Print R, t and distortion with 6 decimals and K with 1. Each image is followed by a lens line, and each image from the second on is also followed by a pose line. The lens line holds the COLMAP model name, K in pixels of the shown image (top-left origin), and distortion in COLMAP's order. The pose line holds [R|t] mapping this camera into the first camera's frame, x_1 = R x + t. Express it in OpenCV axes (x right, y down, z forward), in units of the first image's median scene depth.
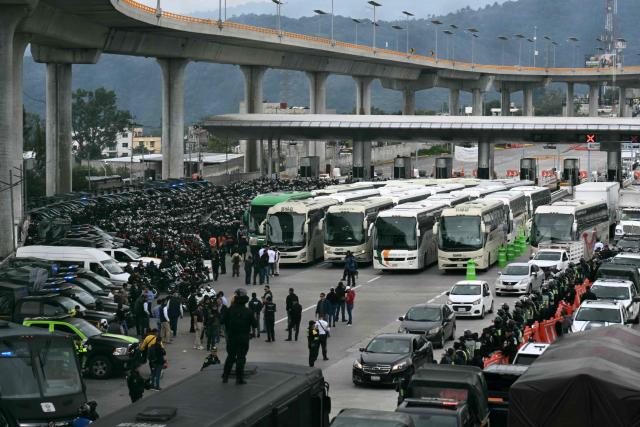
lens RADIAL K [[1915.8, 0, 320.0], [0, 1915.8, 213.5], [0, 0, 1]] dist [0.005900, 0.142078]
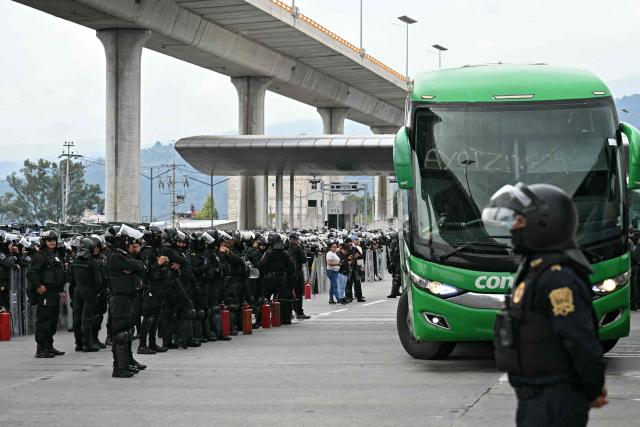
lens RADIAL K [[1915.8, 0, 320.0], [0, 1915.8, 213.5], [0, 0, 1]] dist [0.005900, 0.142078]
pose [[0.999968, -0.002637, 0.007551, -0.031901], [0.003014, 0.998726, -0.050362, 0.013030], [-0.007408, 0.050383, 0.998702, 0.662389]]
